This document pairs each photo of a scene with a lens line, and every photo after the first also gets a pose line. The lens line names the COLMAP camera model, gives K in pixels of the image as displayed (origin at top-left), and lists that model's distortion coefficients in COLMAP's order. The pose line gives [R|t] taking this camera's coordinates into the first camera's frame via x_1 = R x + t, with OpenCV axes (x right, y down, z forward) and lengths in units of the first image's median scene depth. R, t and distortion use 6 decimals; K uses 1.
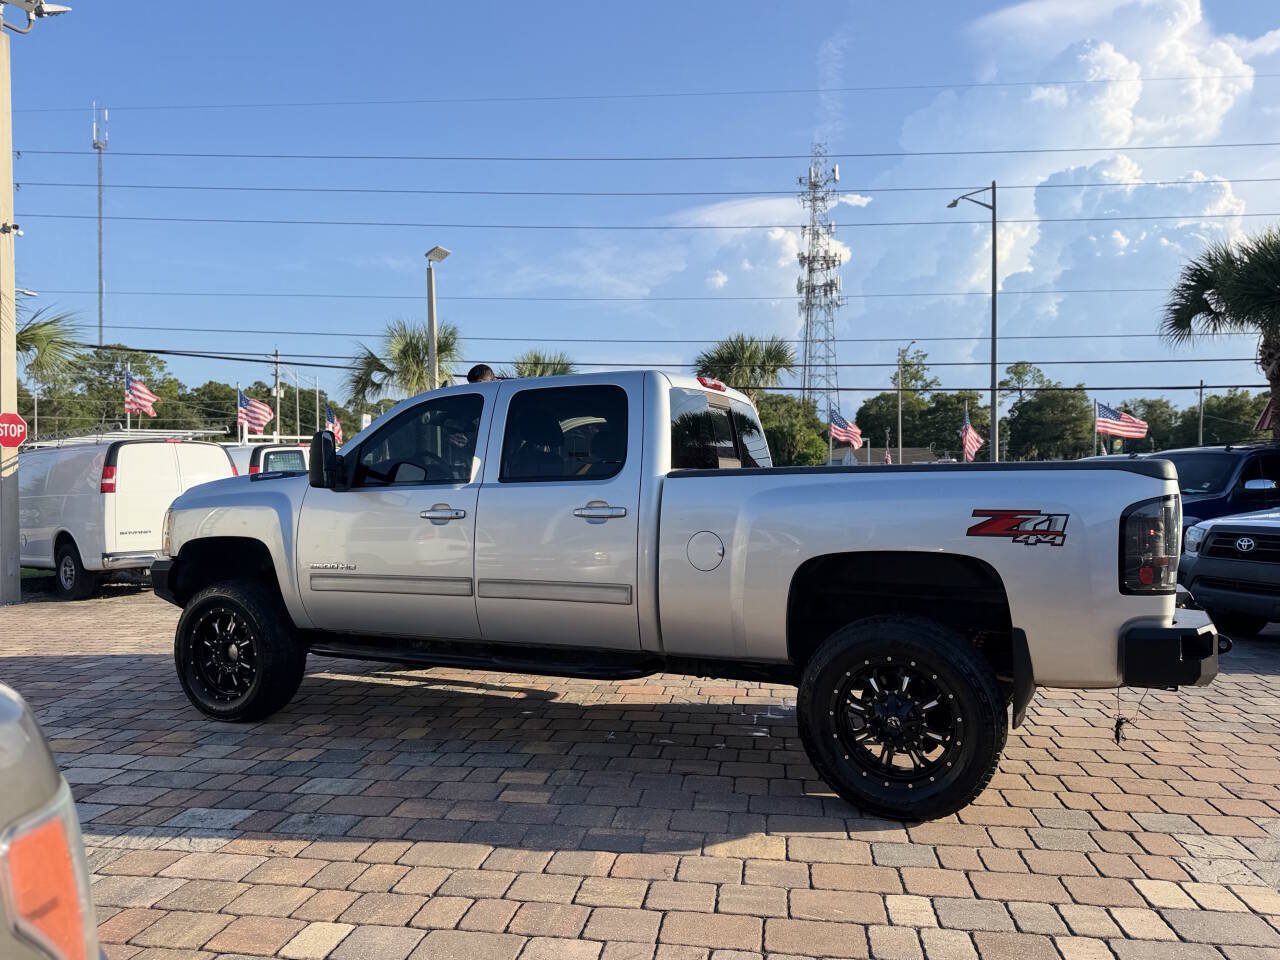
lens RADIAL K [[933.5, 0, 645.2], [0, 933.5, 479.5], [0, 0, 1]] dist [0.077650, -0.105235]
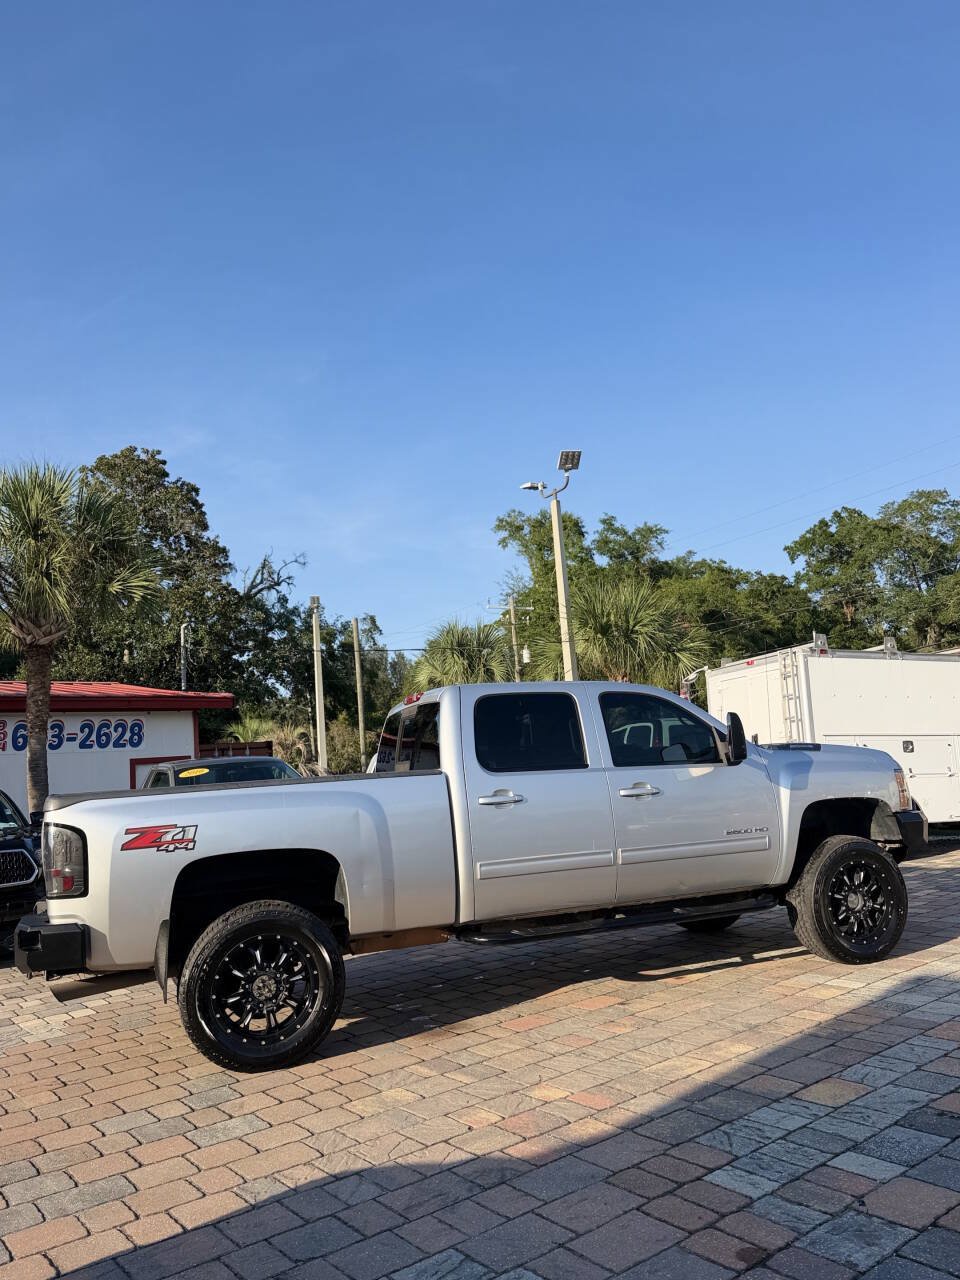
lens RADIAL K [[927.1, 0, 483.8], [0, 927.1, 642.2], [0, 0, 1]] dist [0.070855, -0.102967]
pose [[-0.695345, -0.048334, -0.717049, 0.964191], [0.082068, 0.985869, -0.146038, 0.008319], [0.713975, -0.160394, -0.681552, 2.093865]]
